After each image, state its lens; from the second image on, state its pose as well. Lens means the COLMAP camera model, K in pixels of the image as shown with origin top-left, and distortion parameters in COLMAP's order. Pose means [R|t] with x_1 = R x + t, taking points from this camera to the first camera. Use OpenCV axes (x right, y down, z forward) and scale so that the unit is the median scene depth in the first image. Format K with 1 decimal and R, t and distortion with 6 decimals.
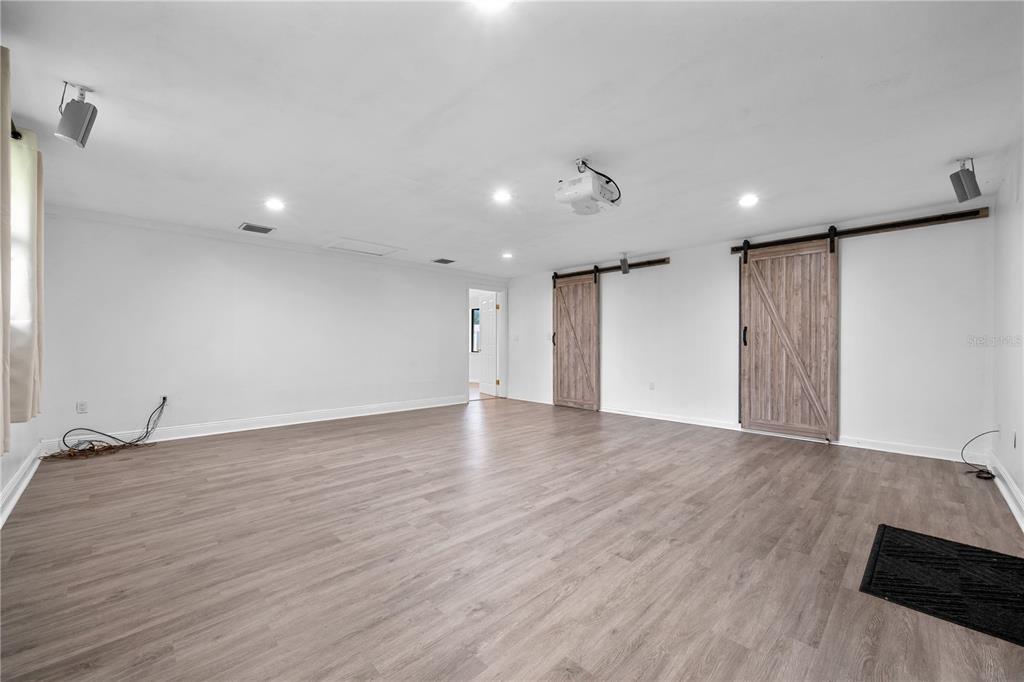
lens RADIAL K [[410.1, 0, 515.9], [0, 410.1, 345.6], [0, 0, 1]] dist [0.001238, 0.001935]
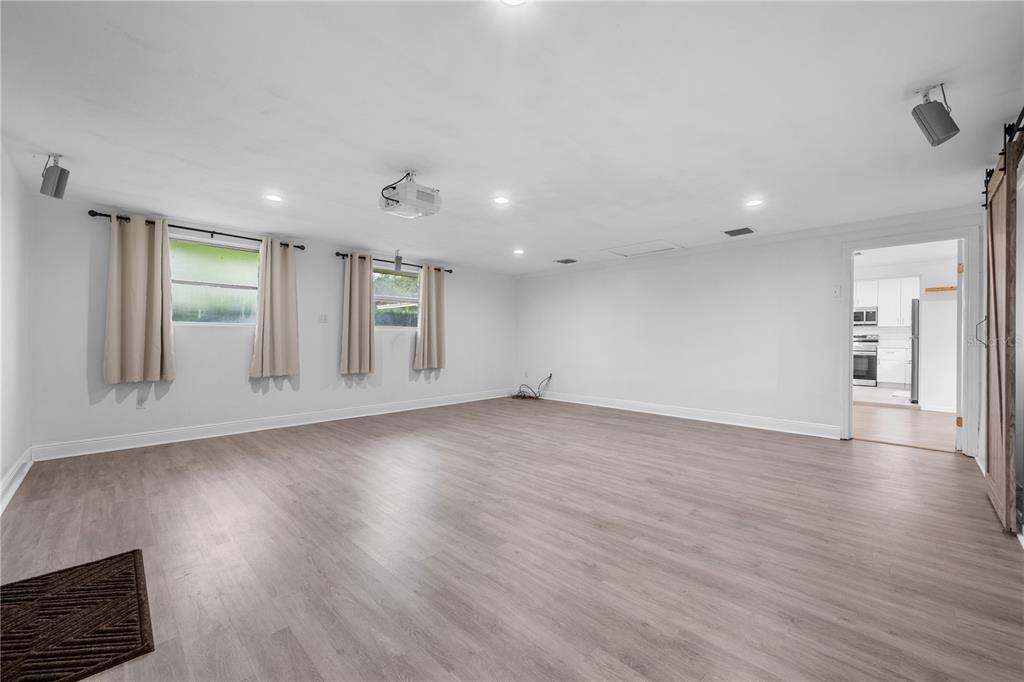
lens RADIAL K [[410.1, 0, 511.2], [0, 410.1, 341.7], [0, 0, 1]] dist [0.001238, 0.001935]
pose [[-0.008513, -0.000137, -0.999964, 0.977468], [-0.006594, 0.999978, -0.000081, -0.004910], [0.999942, 0.006593, -0.008514, 1.007529]]
